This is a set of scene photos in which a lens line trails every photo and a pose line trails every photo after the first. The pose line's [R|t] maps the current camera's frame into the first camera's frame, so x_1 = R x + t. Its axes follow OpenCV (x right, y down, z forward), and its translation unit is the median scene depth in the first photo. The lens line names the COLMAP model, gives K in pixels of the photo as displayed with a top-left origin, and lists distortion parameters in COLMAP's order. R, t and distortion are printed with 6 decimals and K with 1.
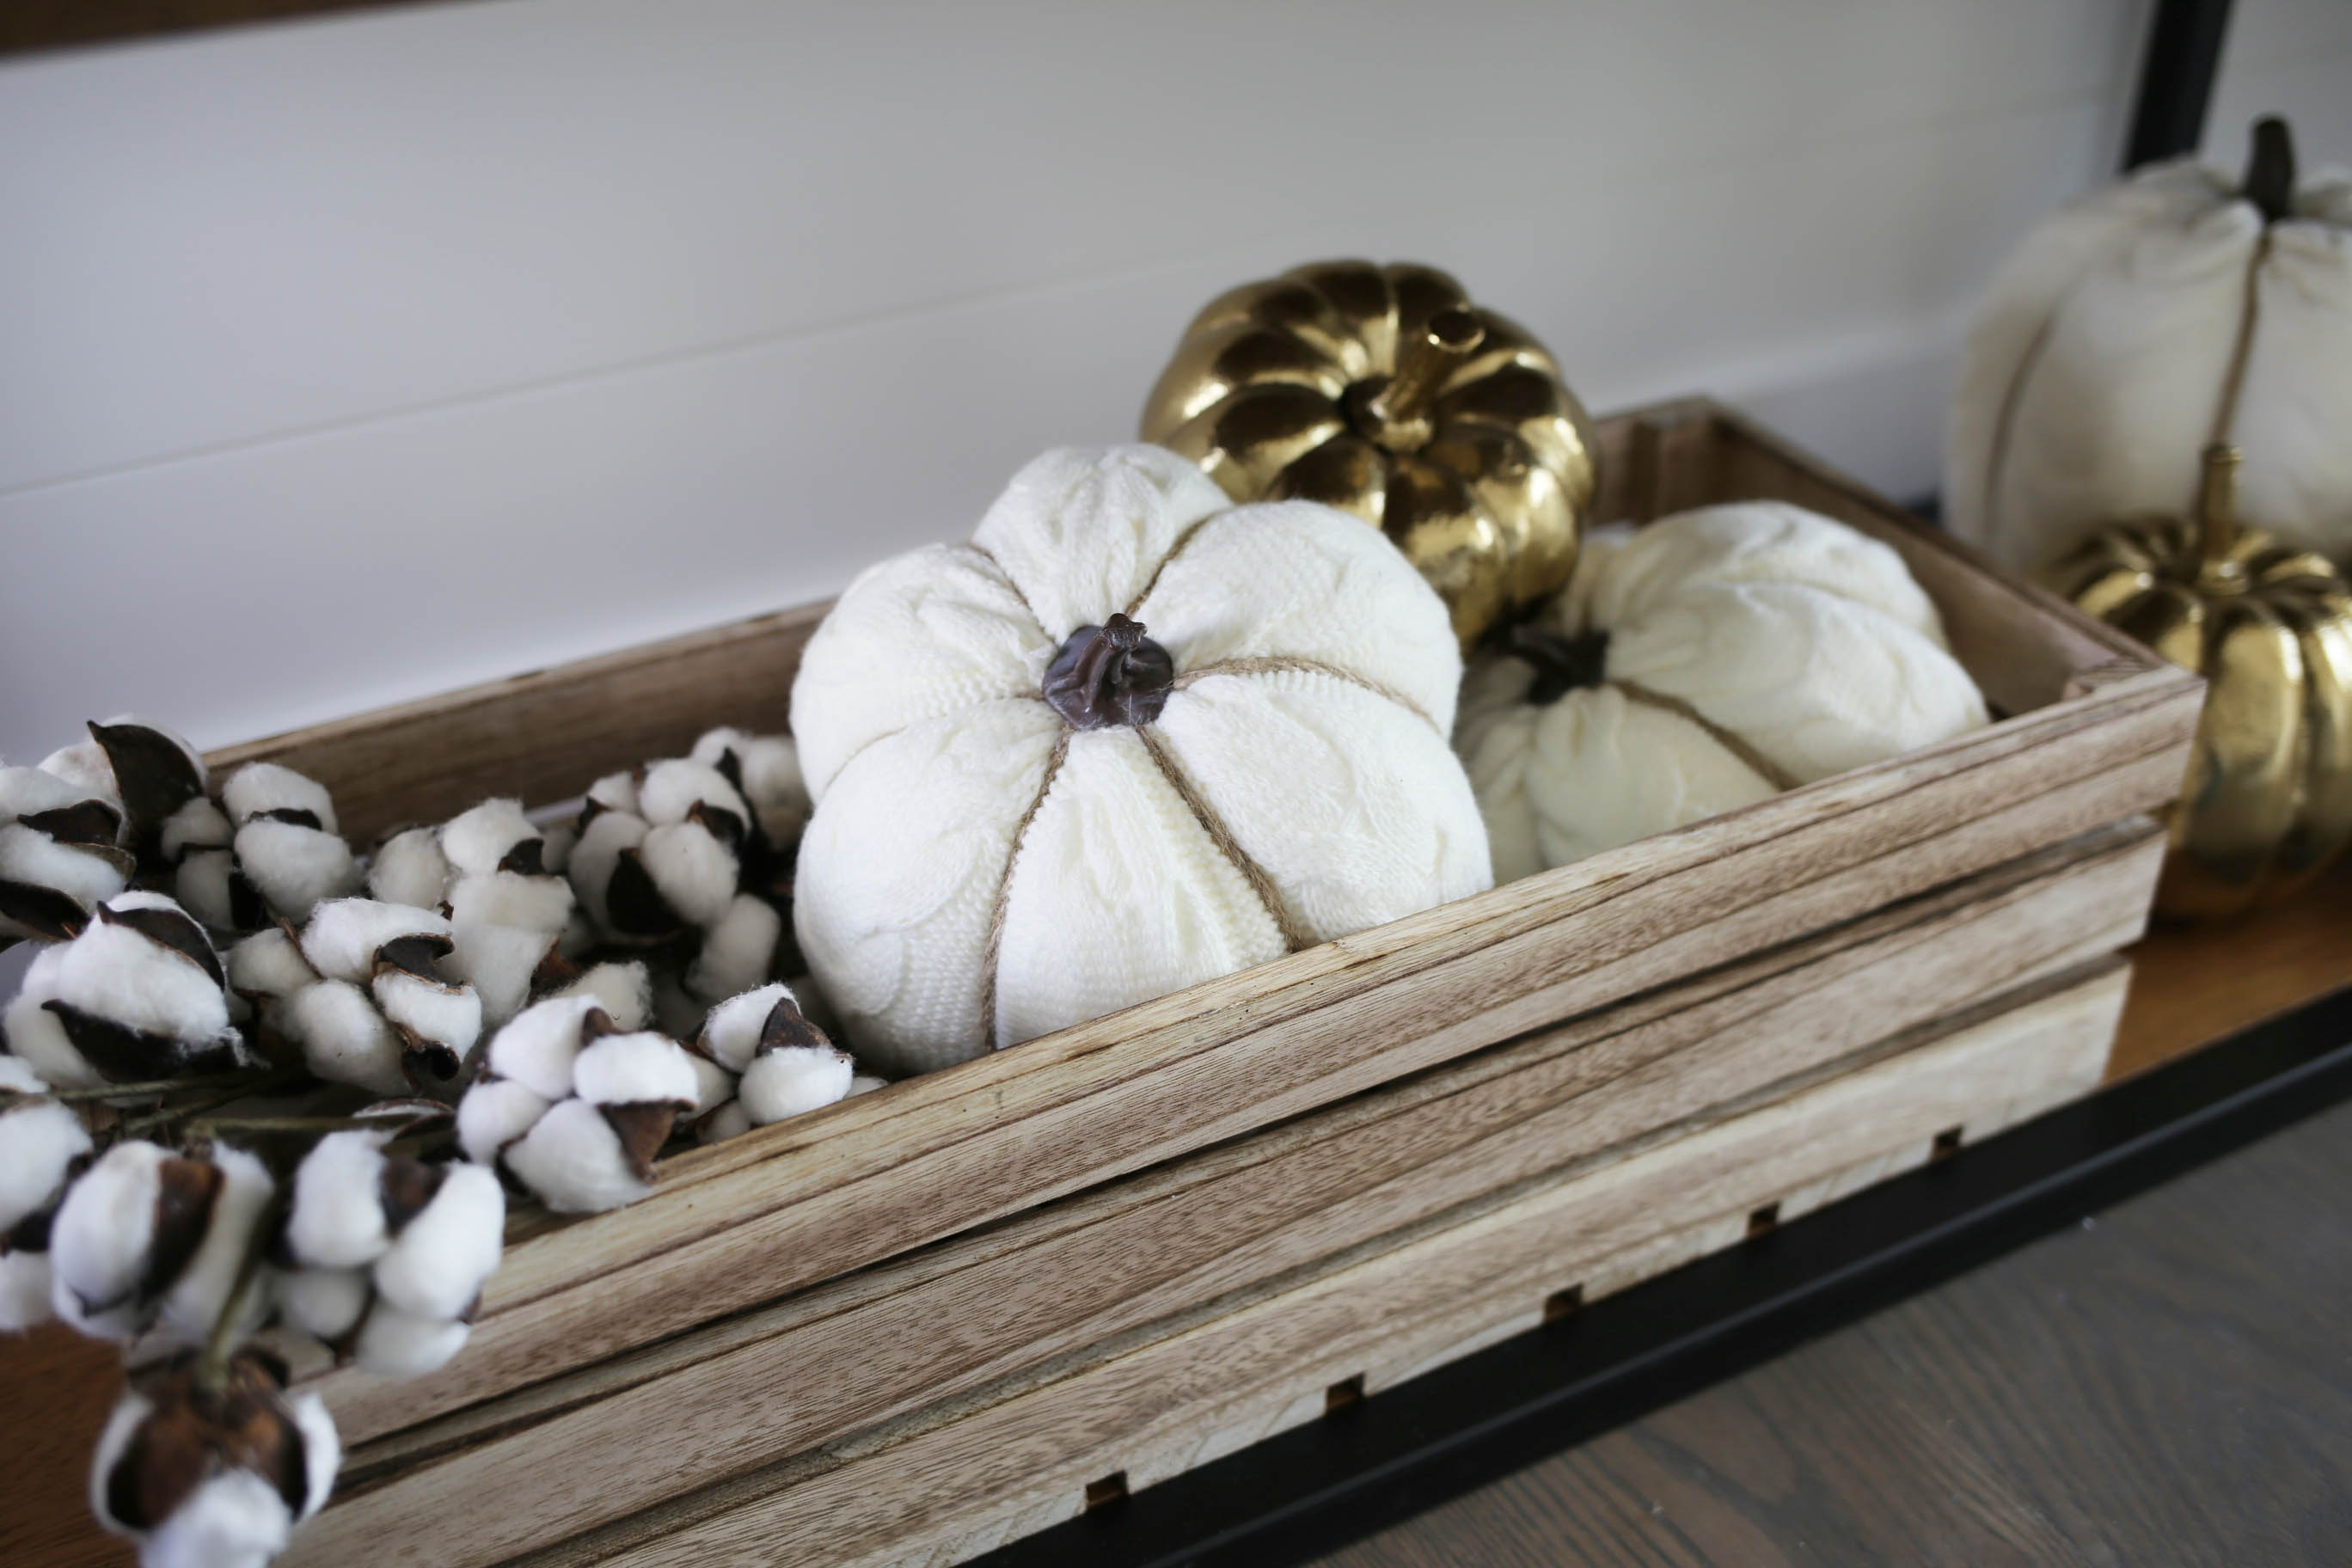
lens RADIAL K [[2163.2, 0, 1176.0], [0, 2163.2, 784.0], [0, 0, 1]] dist [0.005534, 0.005855]
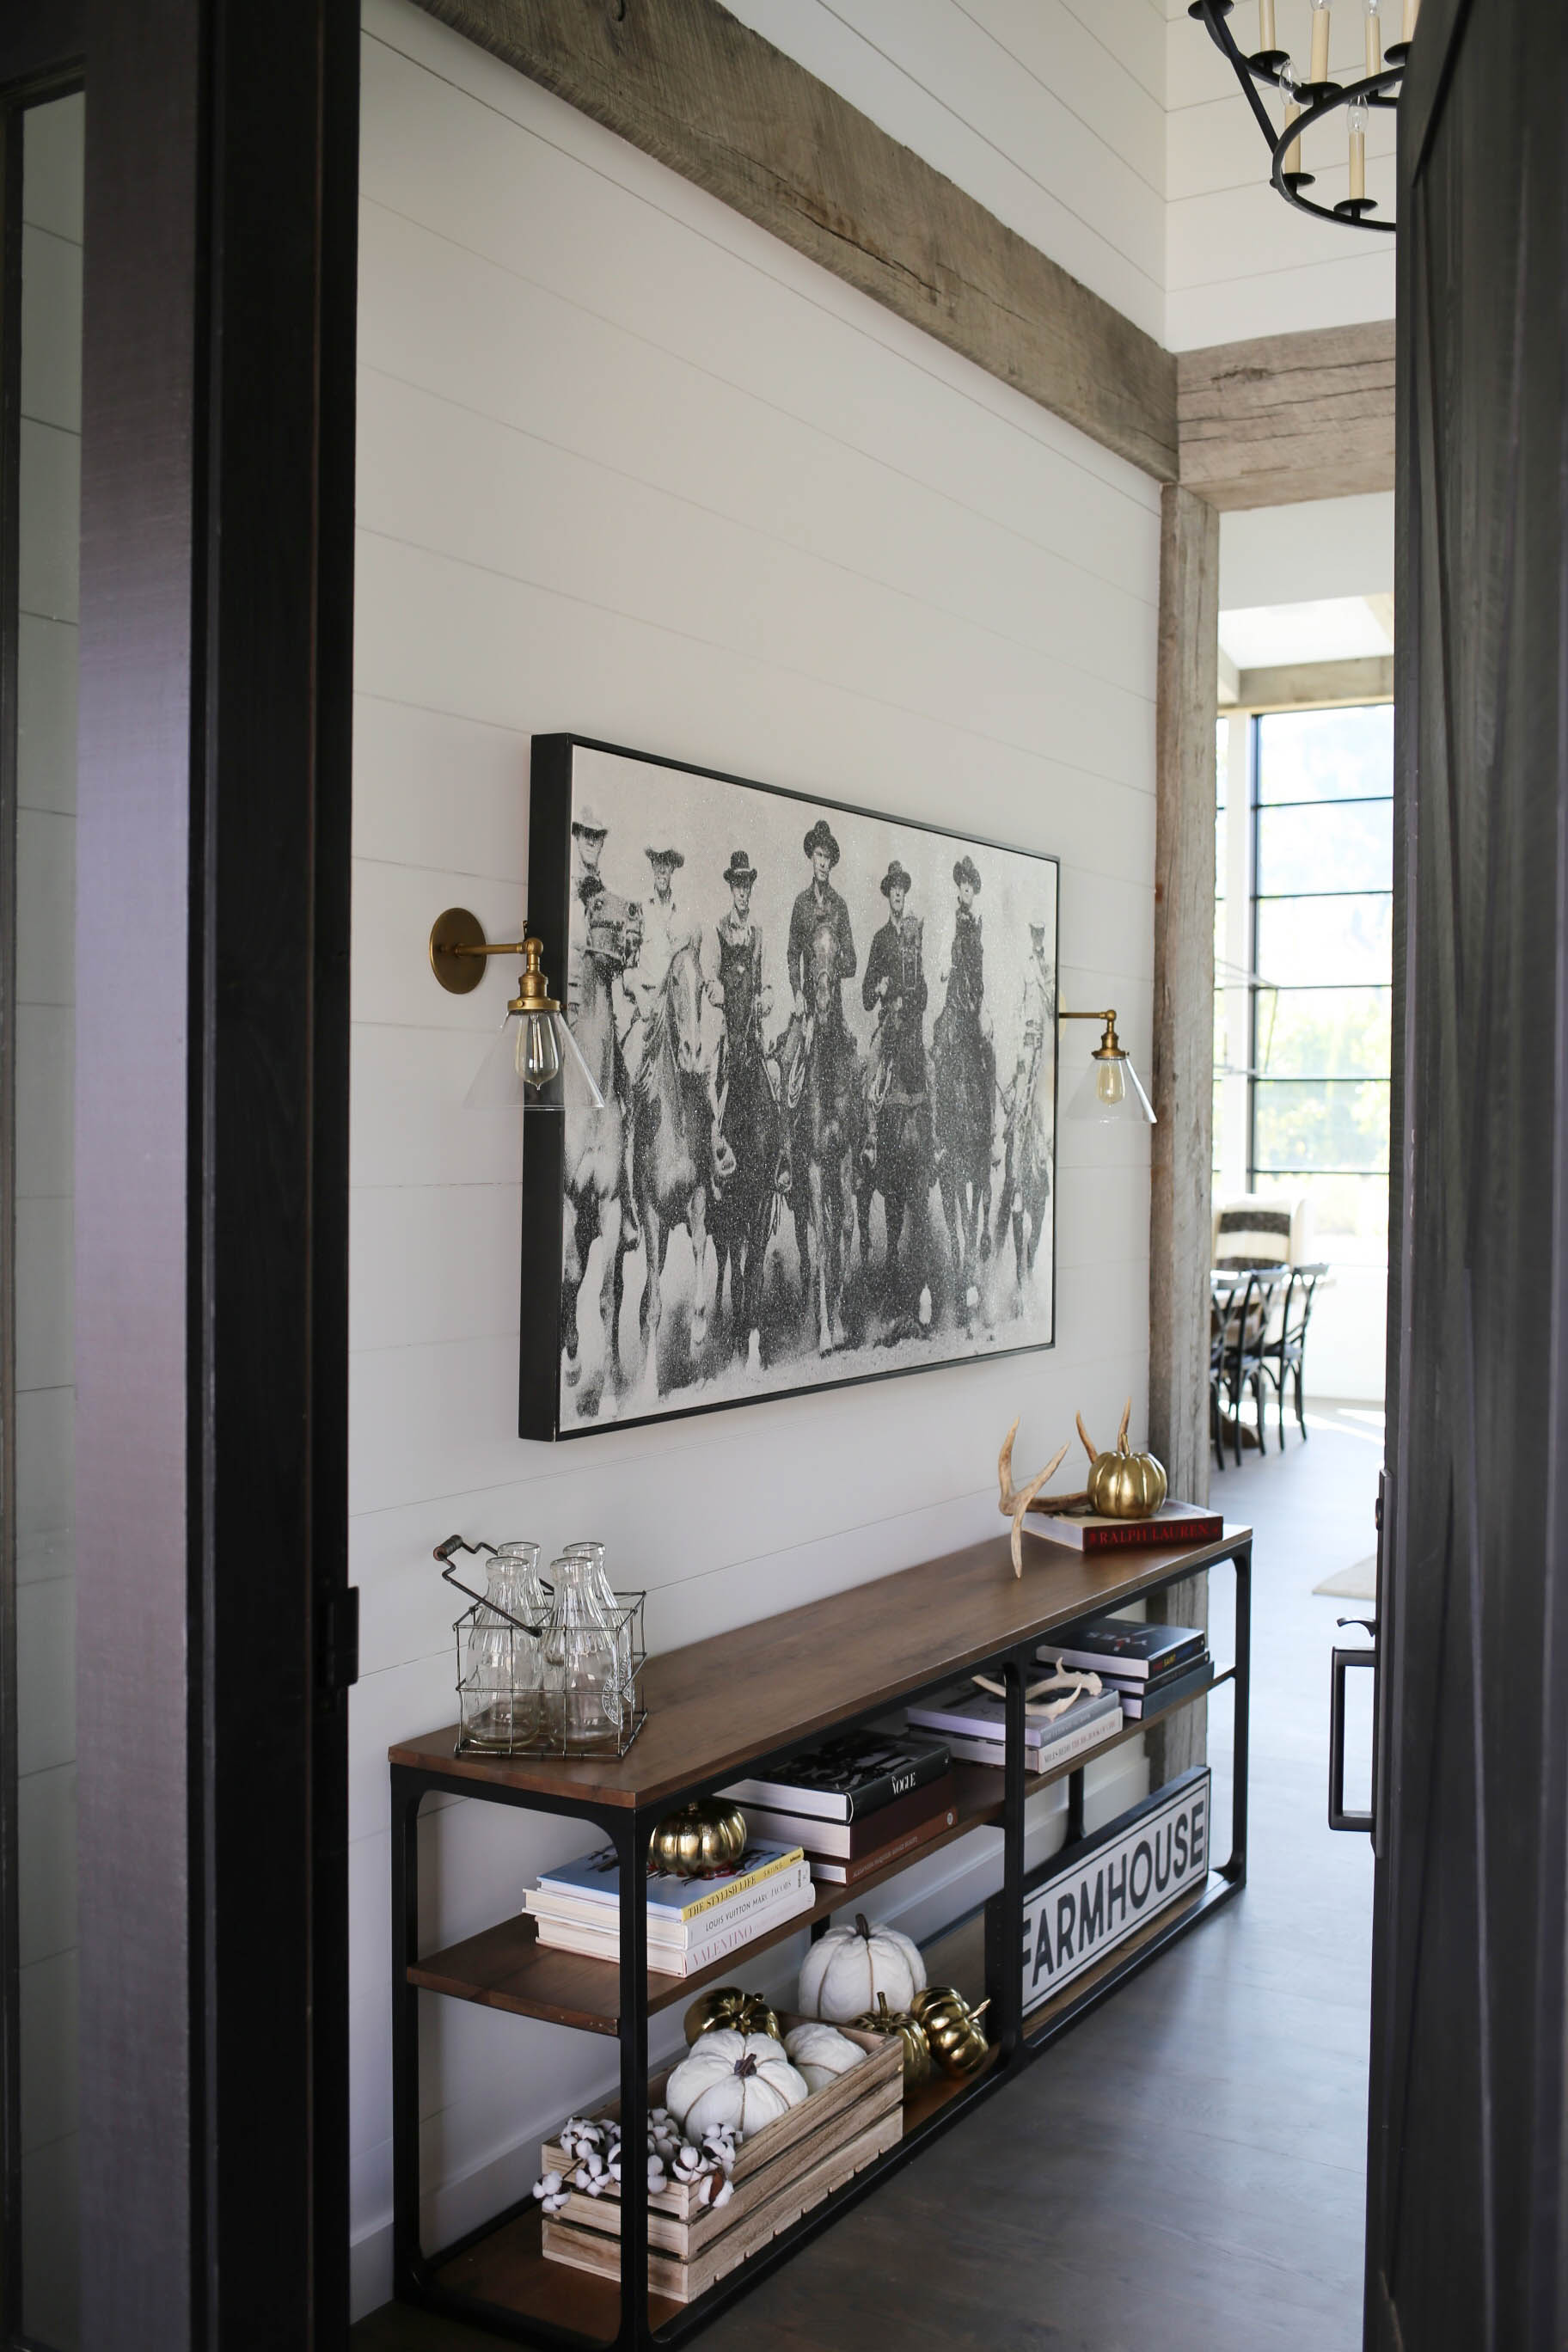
lens RADIAL K [[2258.0, 0, 784.0], [0, 2258.0, 1176.0], [0, 0, 1]] dist [-0.095877, 0.101136]
pose [[0.855128, -0.001889, 0.518414, -2.529027], [0.281700, 0.841171, -0.461601, 0.603902], [-0.435203, 0.540765, 0.719841, -3.827095]]
